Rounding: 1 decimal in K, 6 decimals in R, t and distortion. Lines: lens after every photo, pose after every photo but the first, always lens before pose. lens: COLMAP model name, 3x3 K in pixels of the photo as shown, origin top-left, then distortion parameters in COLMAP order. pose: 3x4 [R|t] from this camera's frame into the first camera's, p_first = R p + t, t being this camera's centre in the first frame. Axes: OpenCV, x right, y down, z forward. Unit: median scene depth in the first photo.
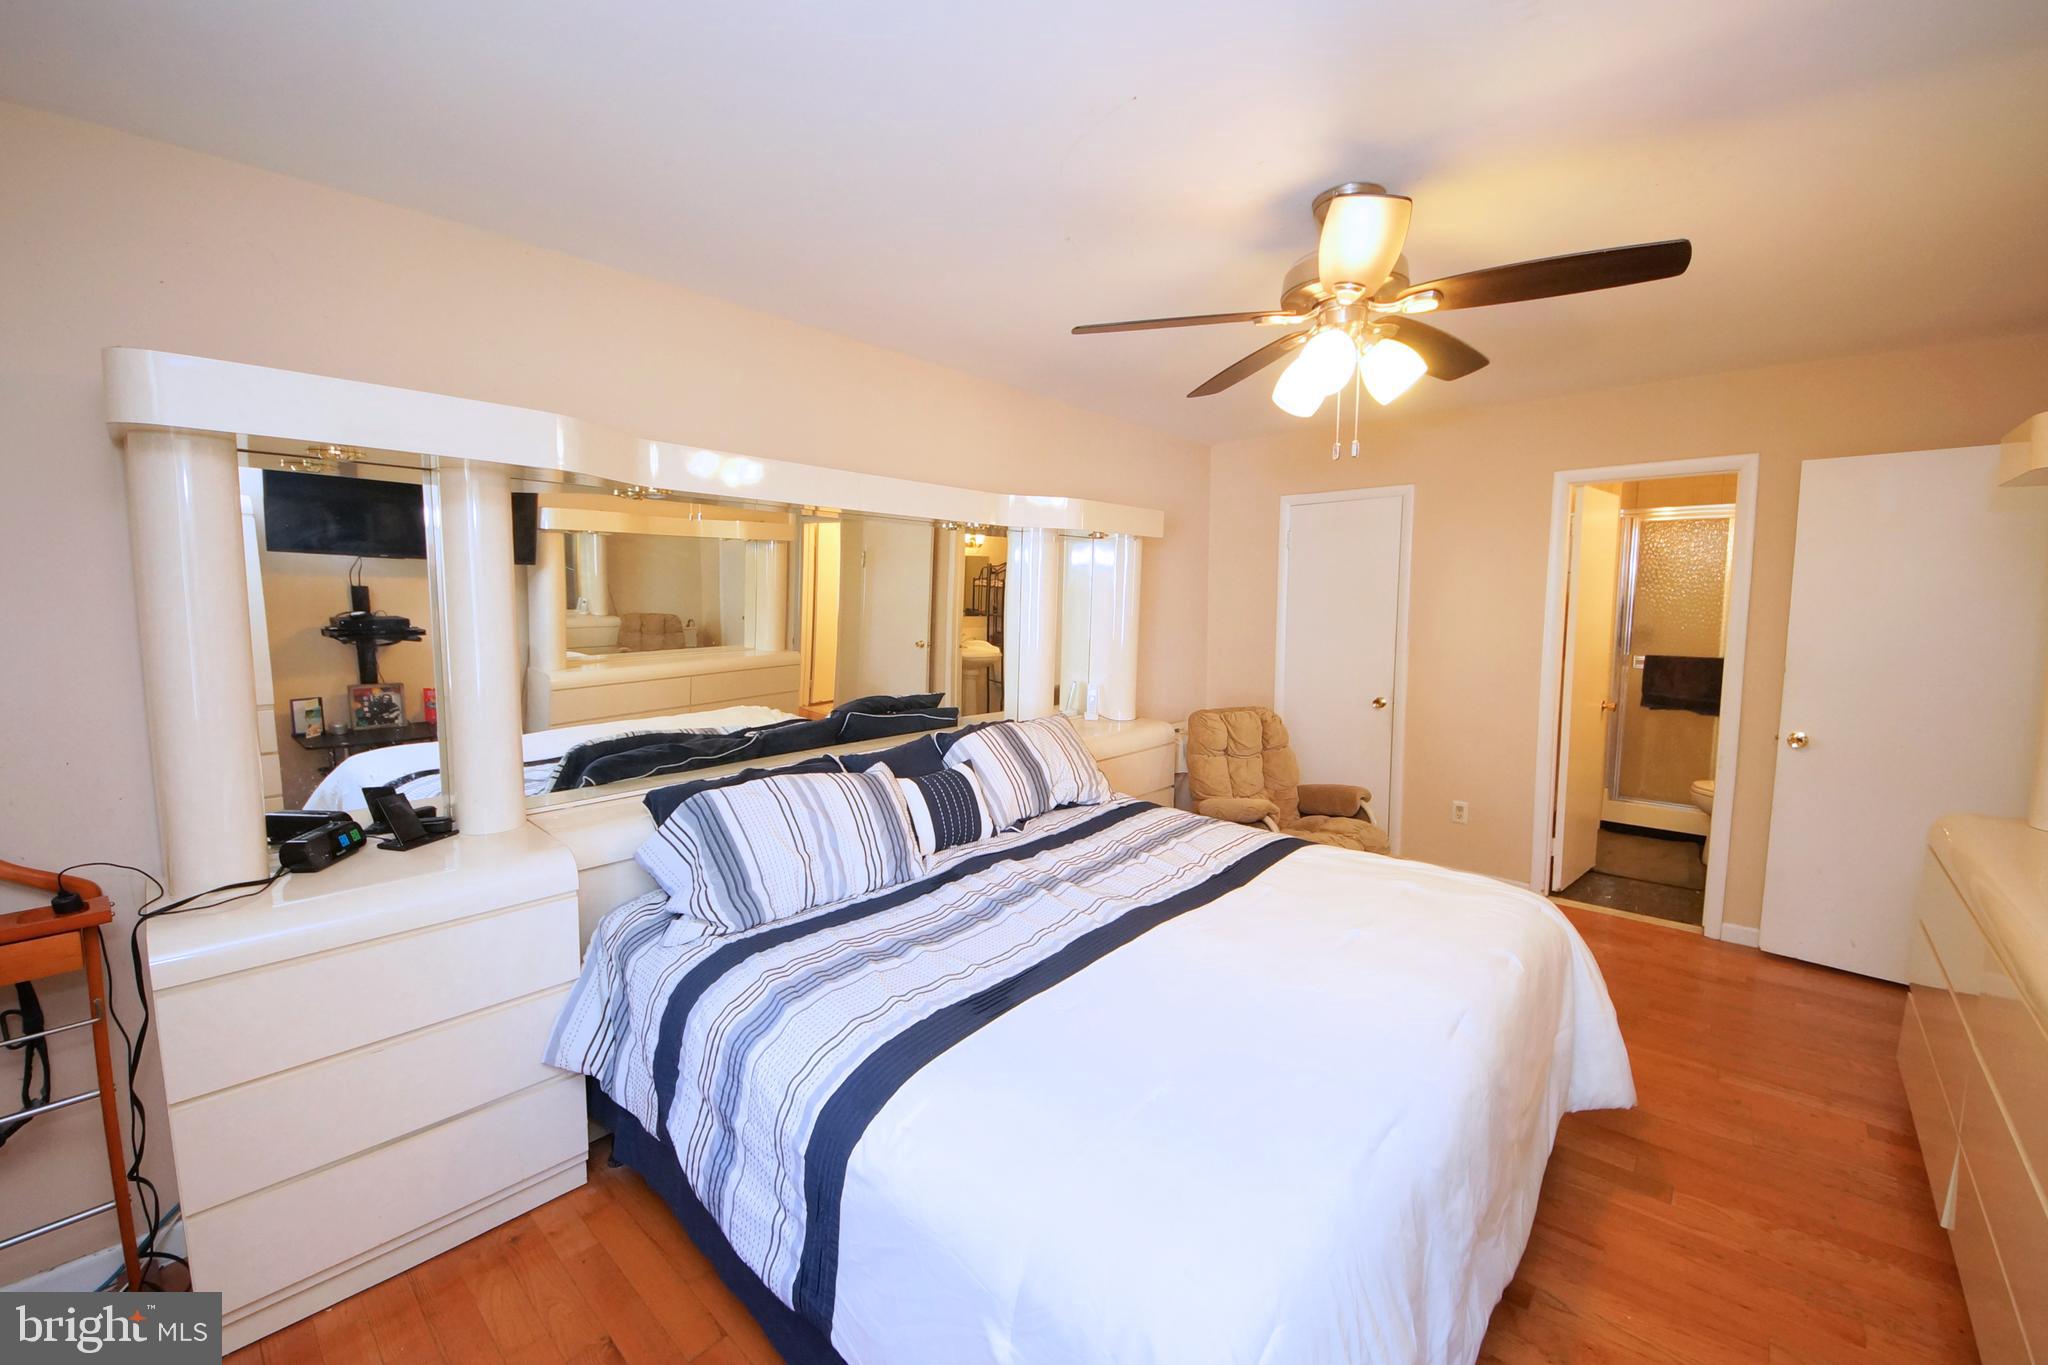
lens RADIAL K [[773.8, 0, 1030.5], [0, 773.8, 676.3], [0, 0, 1]] dist [0.001703, -0.008122]
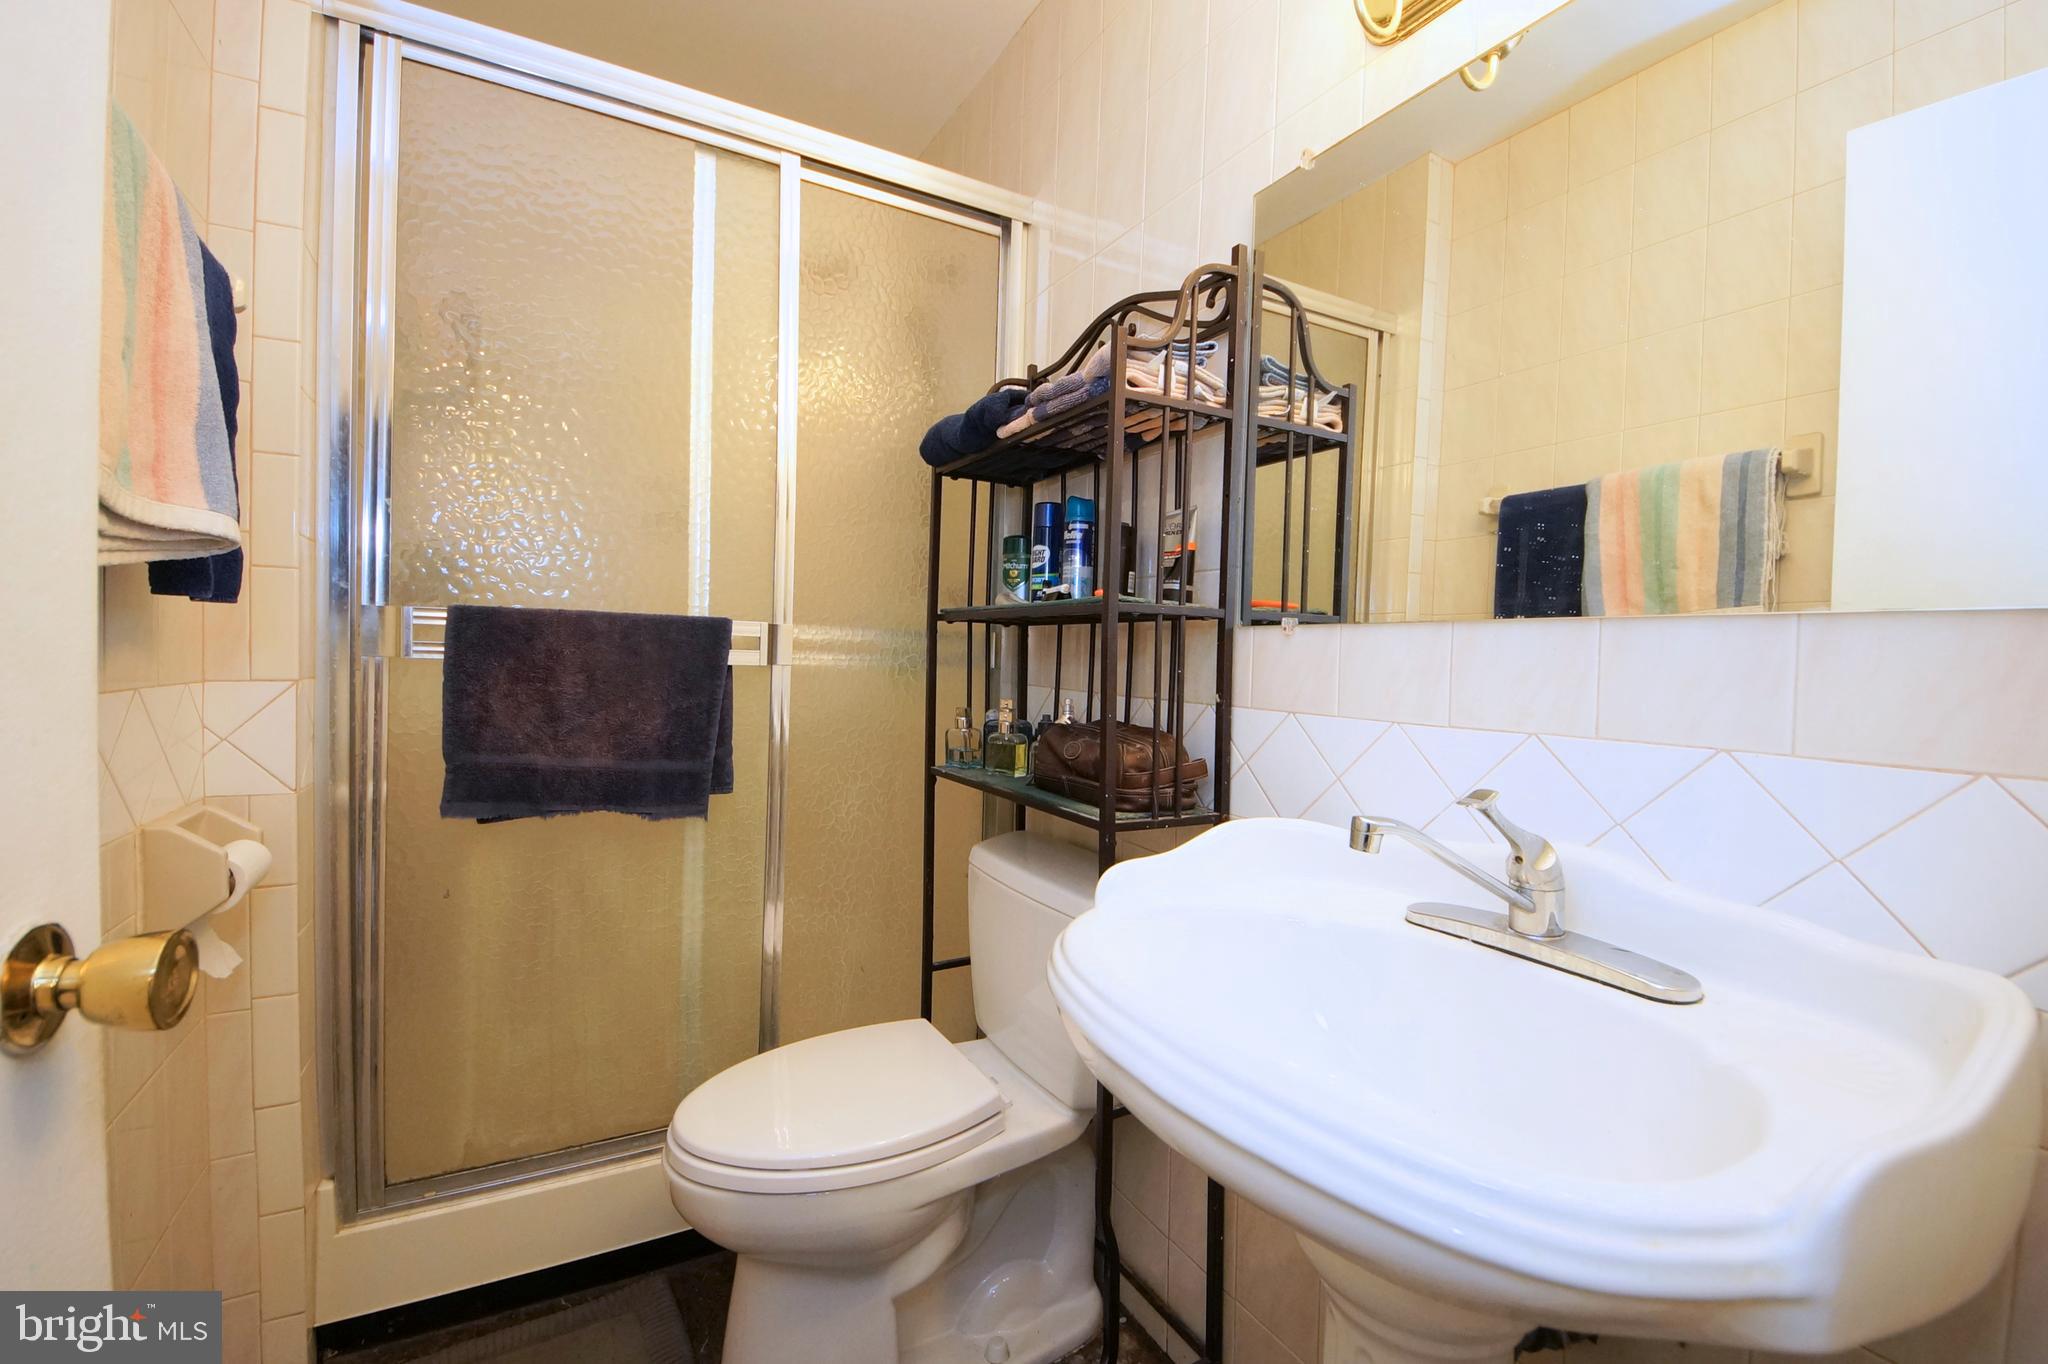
lens RADIAL K [[833.0, 0, 1017.6], [0, 833.0, 679.3], [0, 0, 1]] dist [0.011879, -0.000920]
pose [[0.261759, -0.015786, 0.965004, 0.586735], [0.068893, 0.997621, -0.002368, 0.008856], [-0.962671, 0.067102, 0.262224, 0.757721]]
